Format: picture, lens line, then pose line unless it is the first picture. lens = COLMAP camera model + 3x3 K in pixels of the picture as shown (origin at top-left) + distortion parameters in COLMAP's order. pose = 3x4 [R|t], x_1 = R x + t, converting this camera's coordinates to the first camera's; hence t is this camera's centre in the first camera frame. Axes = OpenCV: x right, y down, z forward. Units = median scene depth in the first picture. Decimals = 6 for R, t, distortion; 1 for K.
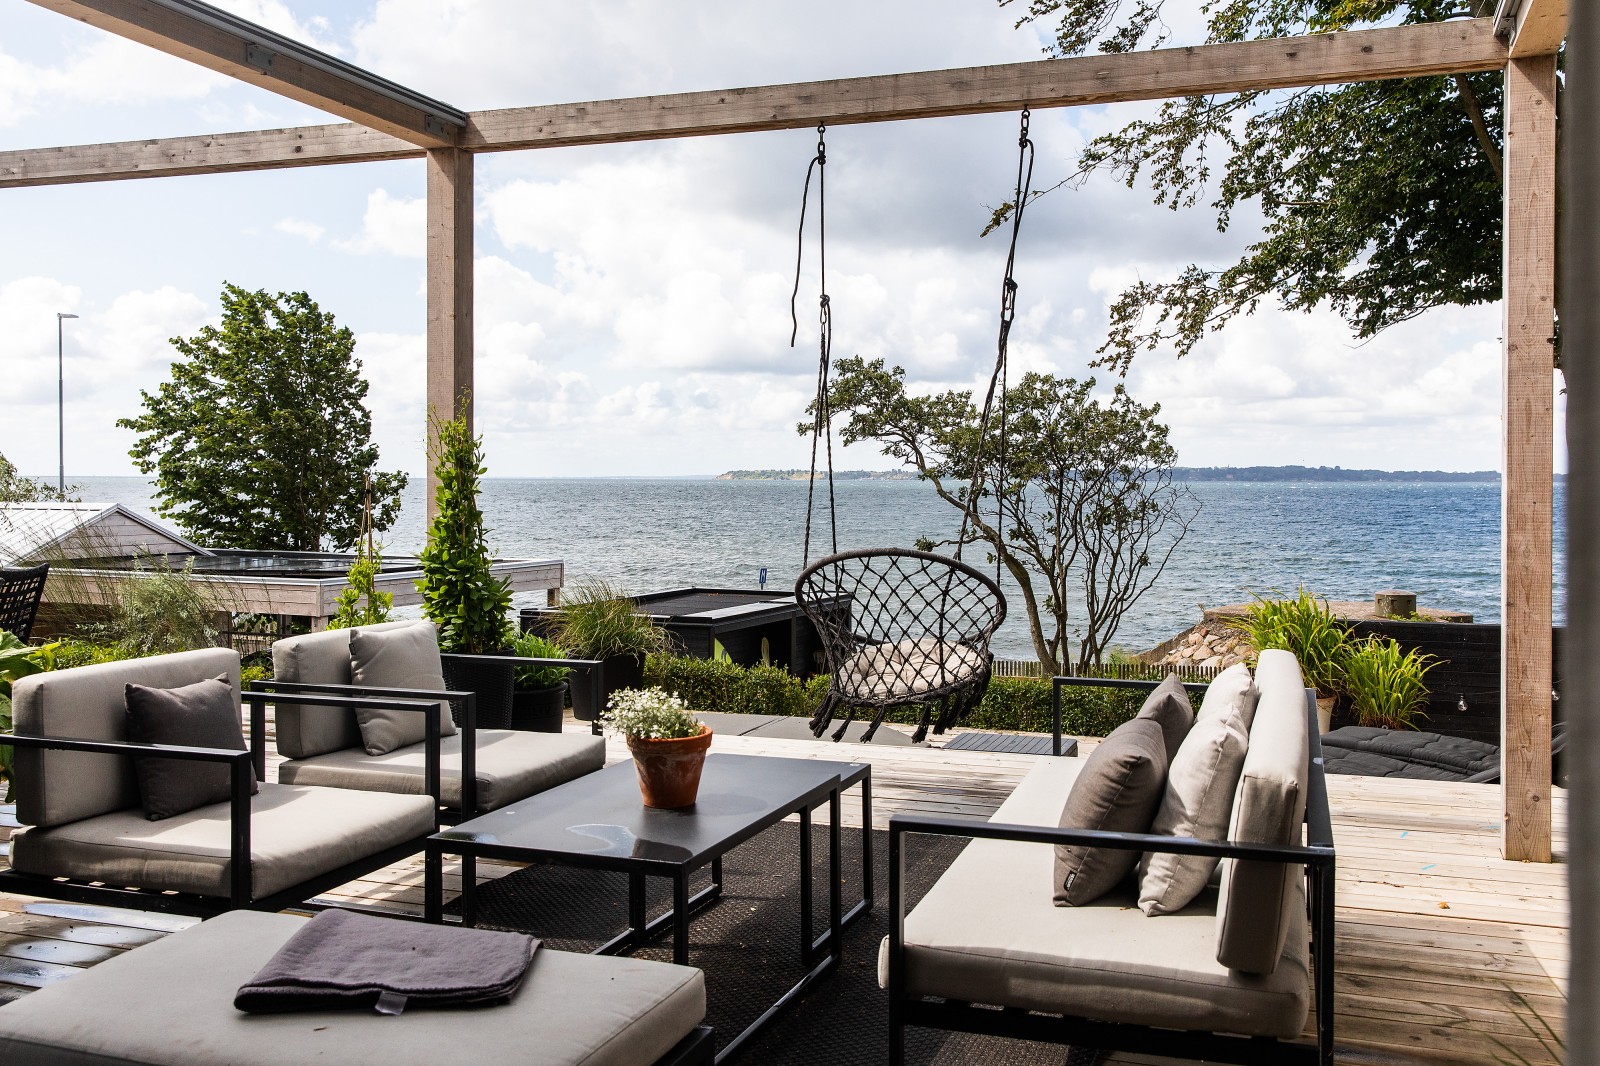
lens RADIAL K [[2665.3, 0, 800.0], [0, 2665.3, 533.0], [0, 0, 1]] dist [-0.014778, -0.218779]
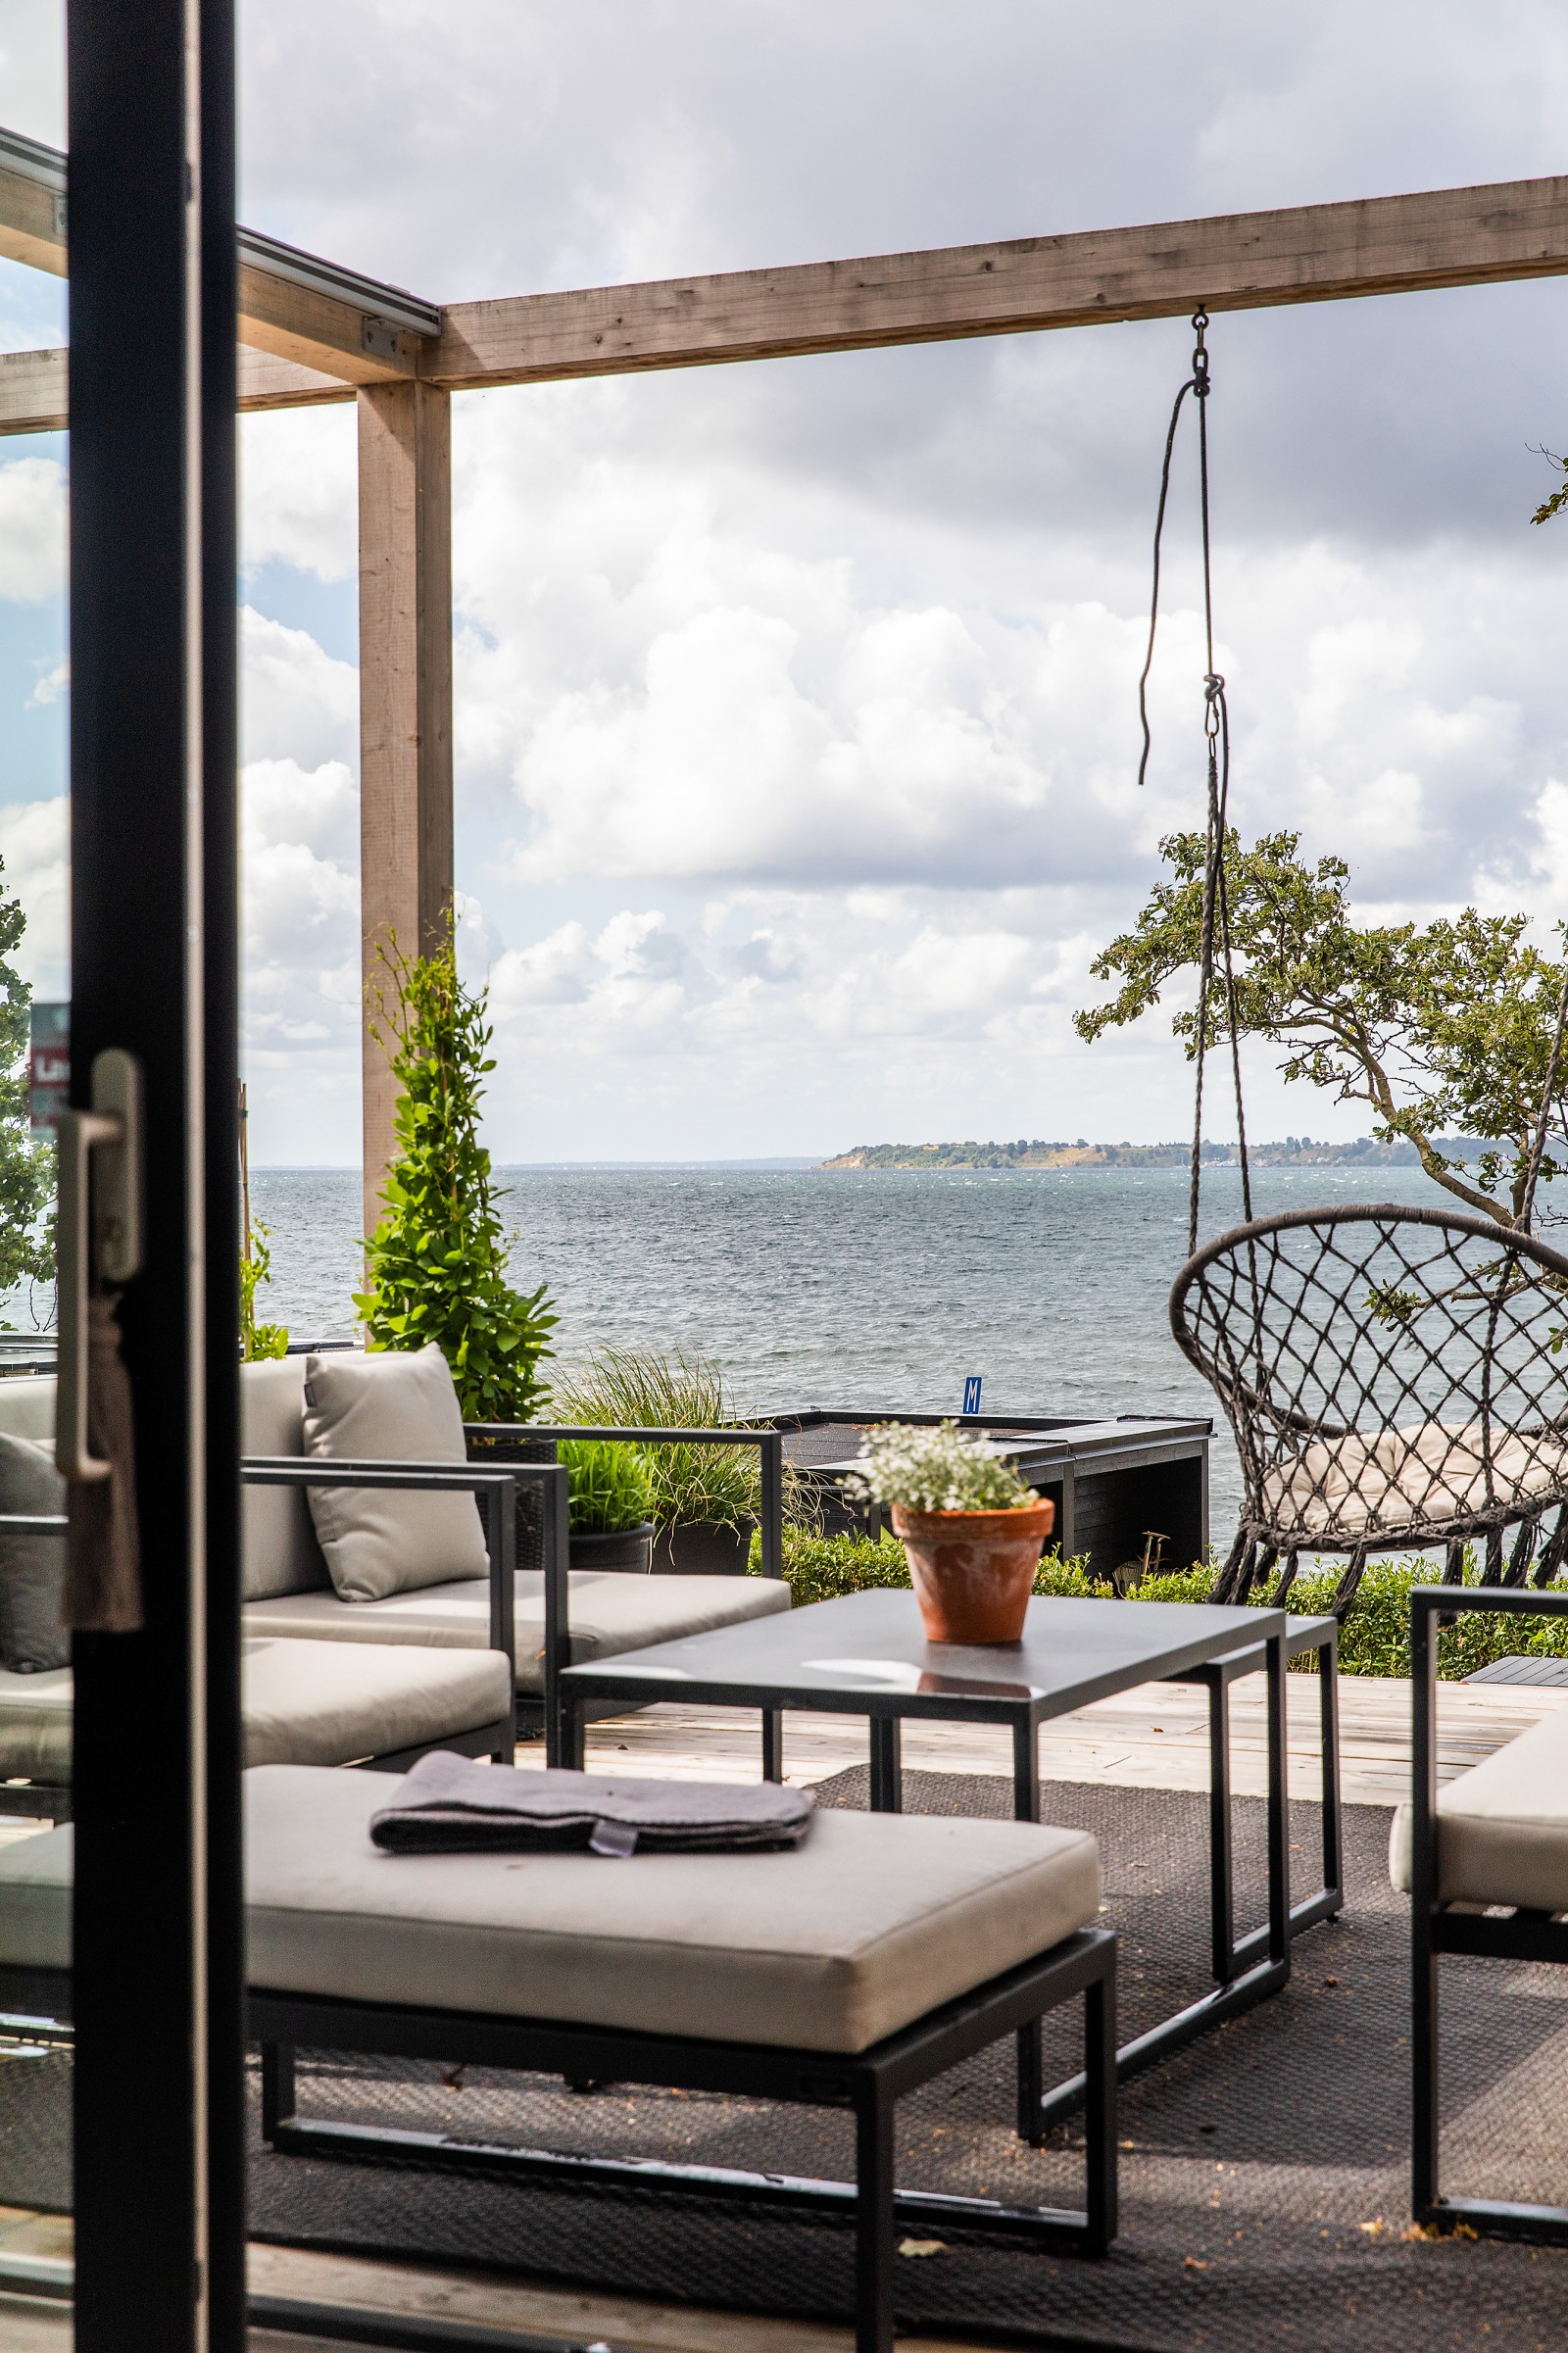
lens RADIAL K [[3919.7, 0, 851.9], [0, 3919.7, 1171.9], [0, 0, 1]] dist [-0.014778, -0.218779]
pose [[0.993277, -0.007761, -0.115499, 0.025730], [0.011622, 0.999395, 0.032786, -0.026178], [0.115175, -0.033908, 0.992766, 0.311248]]
